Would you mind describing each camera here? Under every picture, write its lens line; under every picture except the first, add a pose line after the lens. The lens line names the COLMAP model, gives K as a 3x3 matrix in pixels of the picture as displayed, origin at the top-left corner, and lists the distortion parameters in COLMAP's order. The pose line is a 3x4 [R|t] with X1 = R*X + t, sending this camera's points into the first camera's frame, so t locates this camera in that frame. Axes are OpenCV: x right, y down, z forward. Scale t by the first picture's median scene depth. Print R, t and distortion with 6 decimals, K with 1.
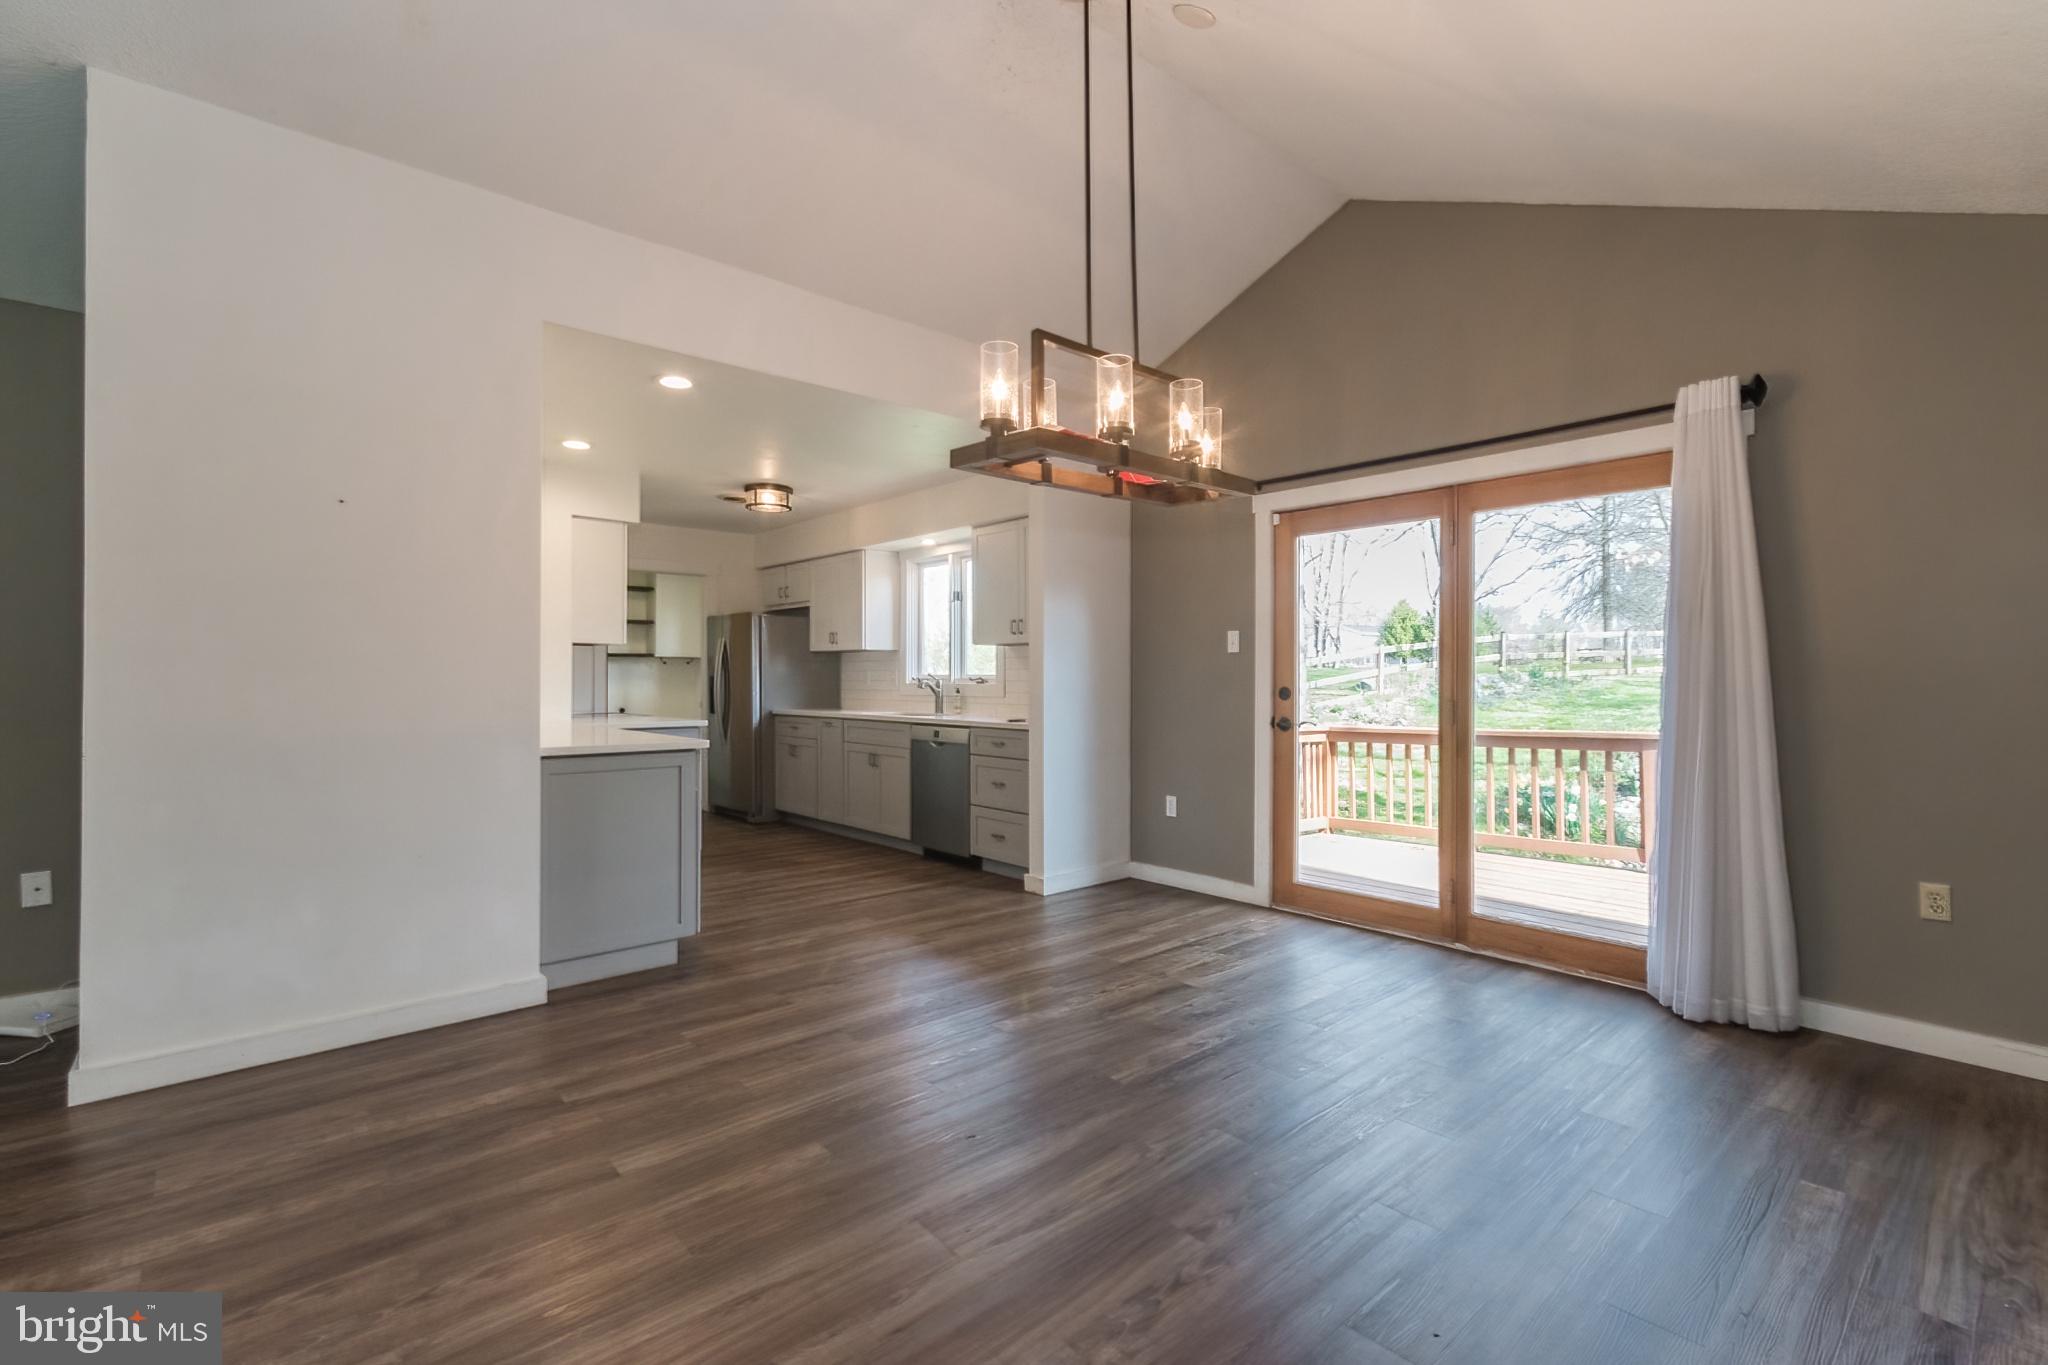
lens RADIAL K [[905.2, 0, 1006.4], [0, 905.2, 672.3], [0, 0, 1]] dist [0.002684, 0.001256]
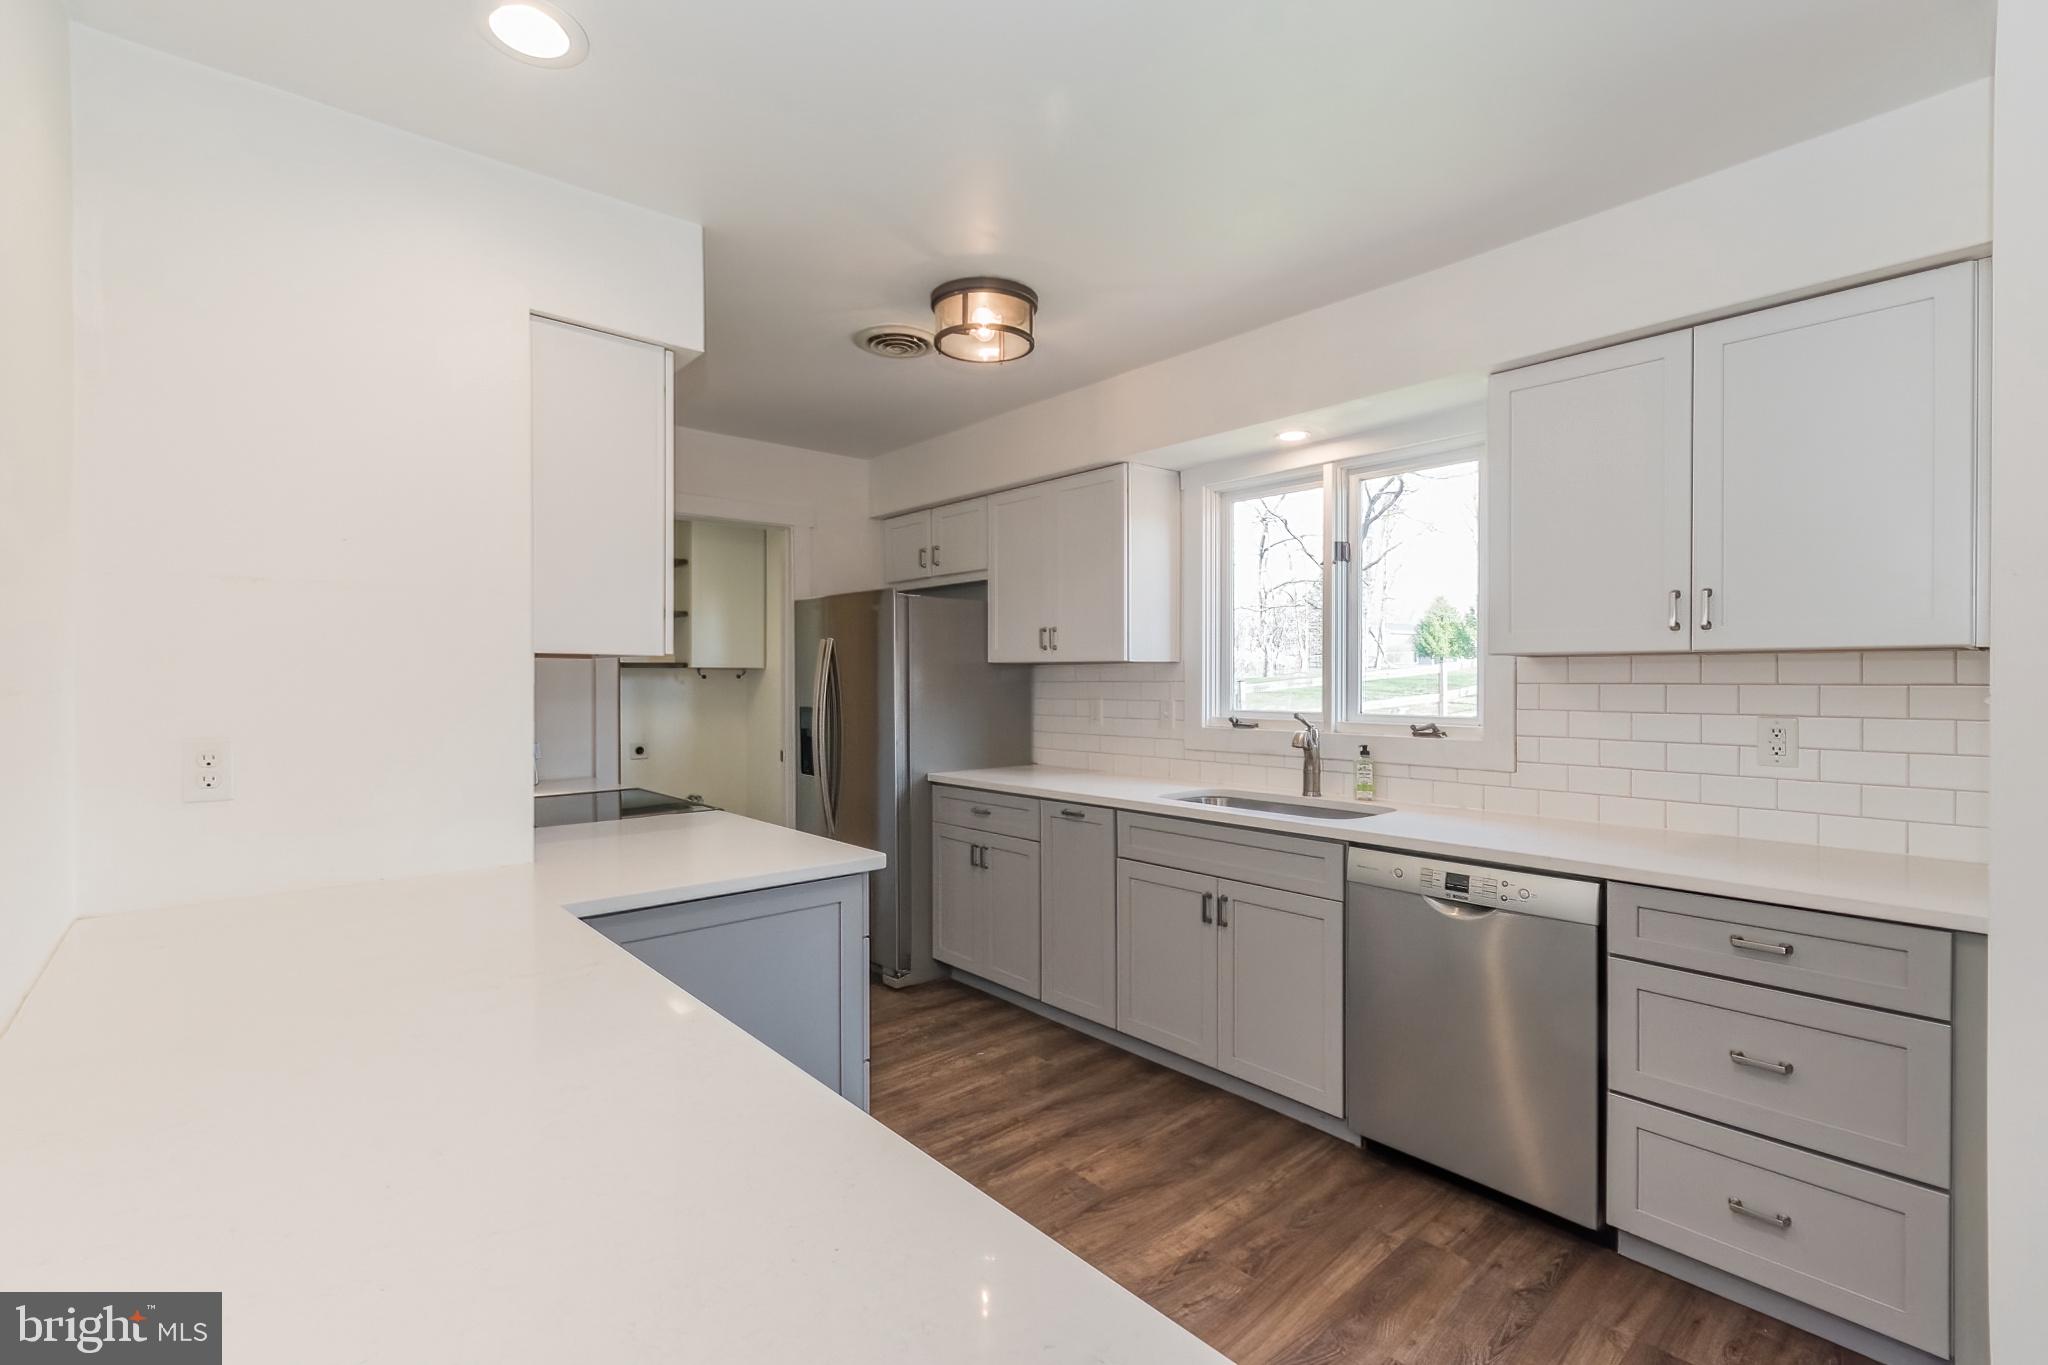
lens RADIAL K [[905.2, 0, 1011.1], [0, 905.2, 677.4], [0, 0, 1]] dist [0.002684, 0.001256]
pose [[0.999999, -0.000808, -0.001087, -0.337591], [0.000815, 0.999976, 0.006927, -0.029998], [0.001082, -0.006928, 0.999975, 0.753528]]
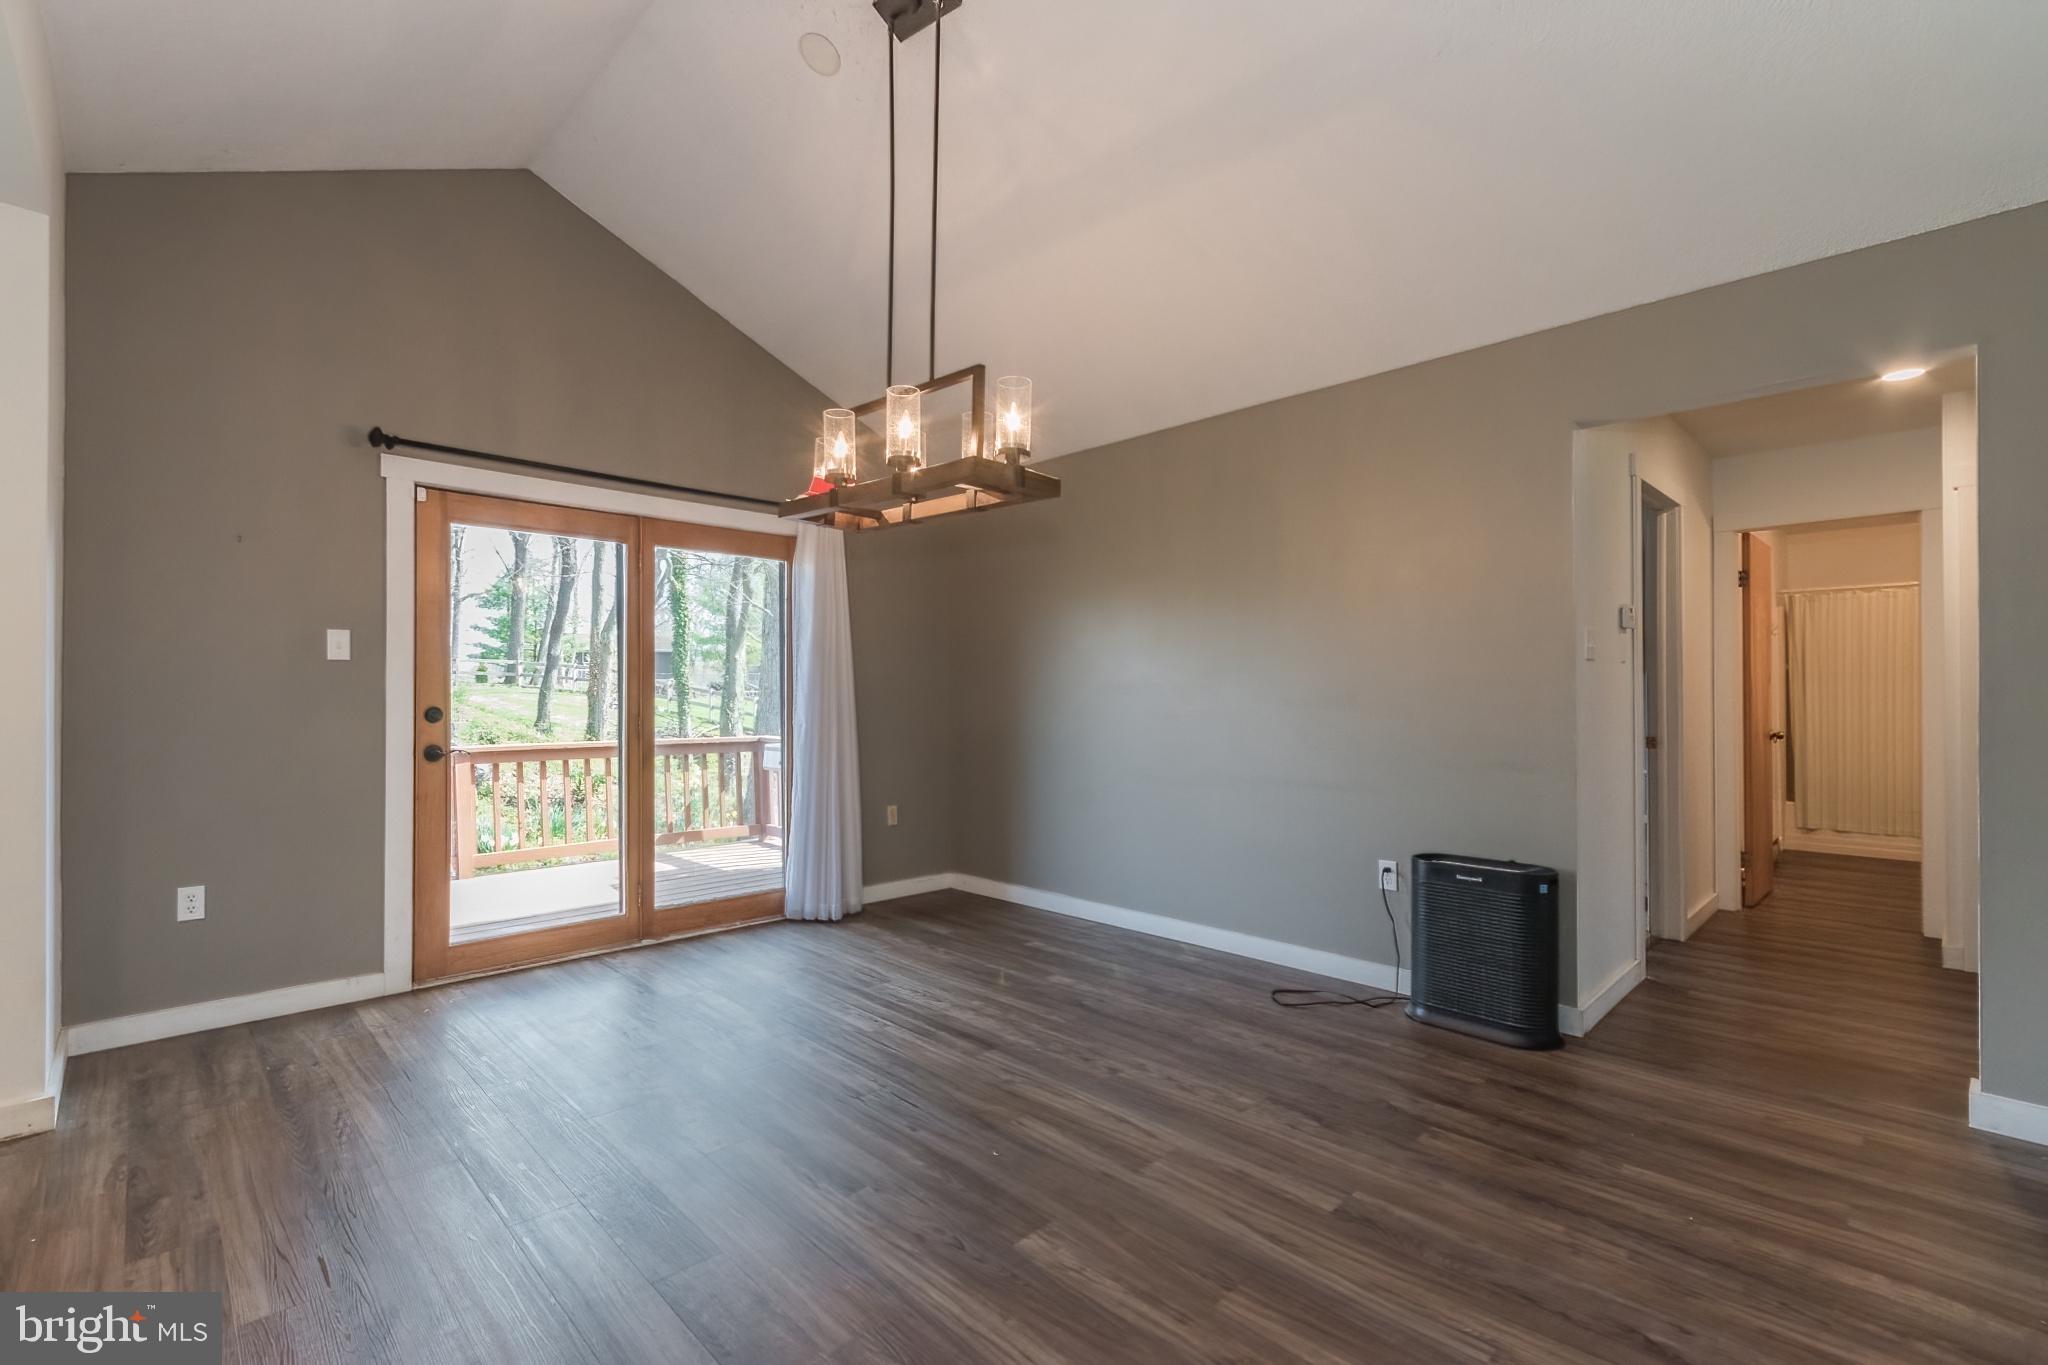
lens RADIAL K [[905.2, 0, 1037.9], [0, 905.2, 687.7], [0, 0, 1]] dist [0.002684, 0.001256]
pose [[-0.073886, 0.006105, 0.997248, -0.536232], [-0.008719, 0.999939, -0.006768, -0.000003], [-0.997229, -0.009195, -0.073828, 0.526915]]
